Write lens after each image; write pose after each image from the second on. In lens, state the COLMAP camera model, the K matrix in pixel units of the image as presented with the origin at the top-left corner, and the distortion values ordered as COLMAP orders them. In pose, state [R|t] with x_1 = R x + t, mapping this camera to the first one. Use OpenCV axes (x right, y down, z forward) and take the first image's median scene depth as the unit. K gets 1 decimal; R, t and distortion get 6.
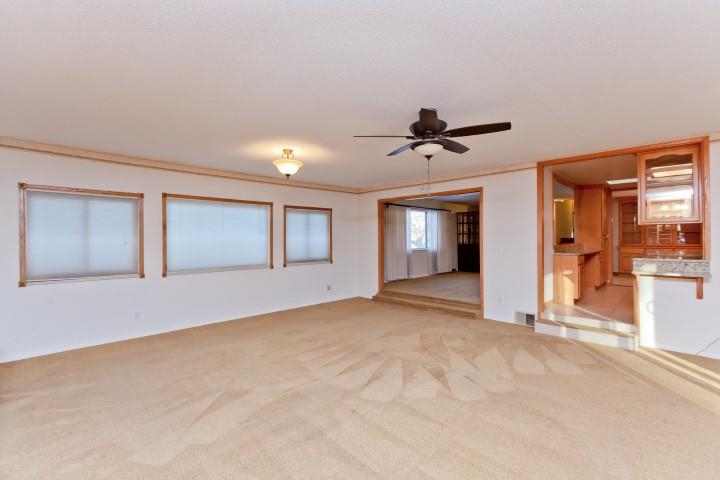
lens RADIAL K [[321.2, 0, 361.0], [0, 321.2, 238.4], [0, 0, 1]] dist [0.002669, 0.000506]
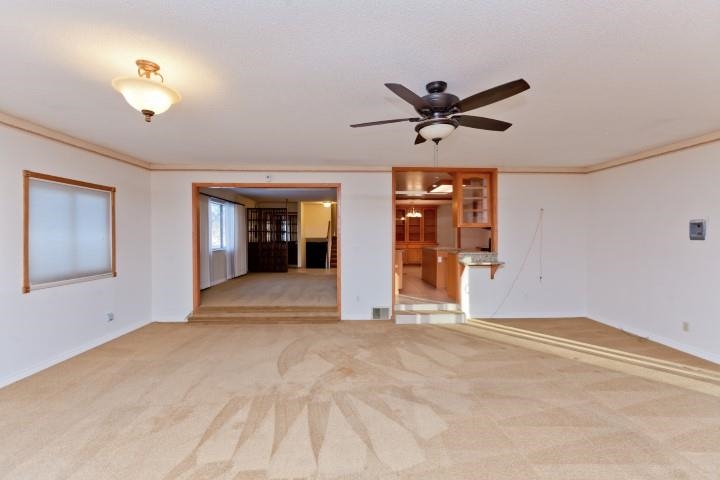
lens RADIAL K [[321.2, 0, 361.0], [0, 321.2, 238.4], [0, 0, 1]] dist [0.002669, 0.000506]
pose [[0.684501, -0.000637, 0.729011, -0.339084], [-0.003191, 0.999987, 0.003870, 0.000192], [-0.729005, -0.004975, 0.684491, 0.364898]]
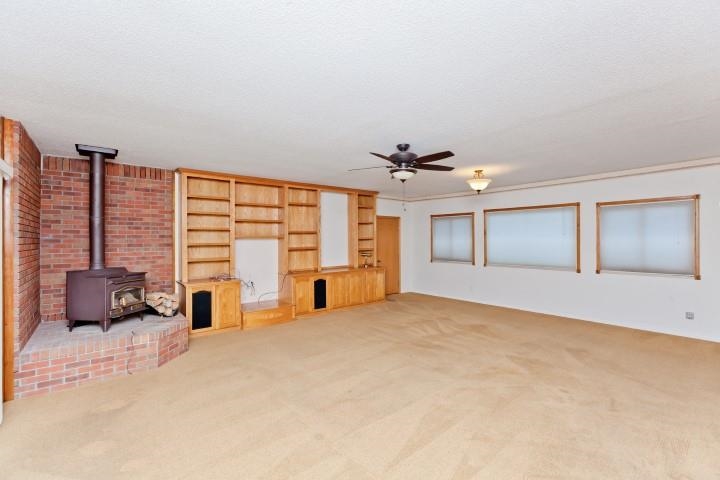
lens RADIAL K [[321.2, 0, 361.0], [0, 321.2, 238.4], [0, 0, 1]] dist [0.002669, 0.000506]
pose [[-0.104970, 0.003684, -0.994469, 0.965008], [0.006027, 0.999977, 0.003068, -0.017273], [0.994457, -0.005672, -0.104990, 0.615450]]
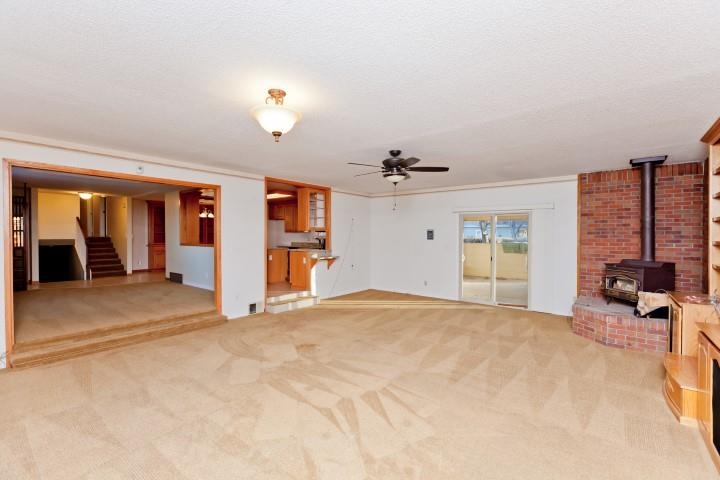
lens RADIAL K [[321.2, 0, 361.0], [0, 321.2, 238.4], [0, 0, 1]] dist [0.002669, 0.000506]
pose [[-0.100208, -0.003270, 0.994961, -0.765435], [0.000535, 0.999994, 0.003341, -0.006230], [-0.994966, 0.000867, -0.100206, 0.825685]]
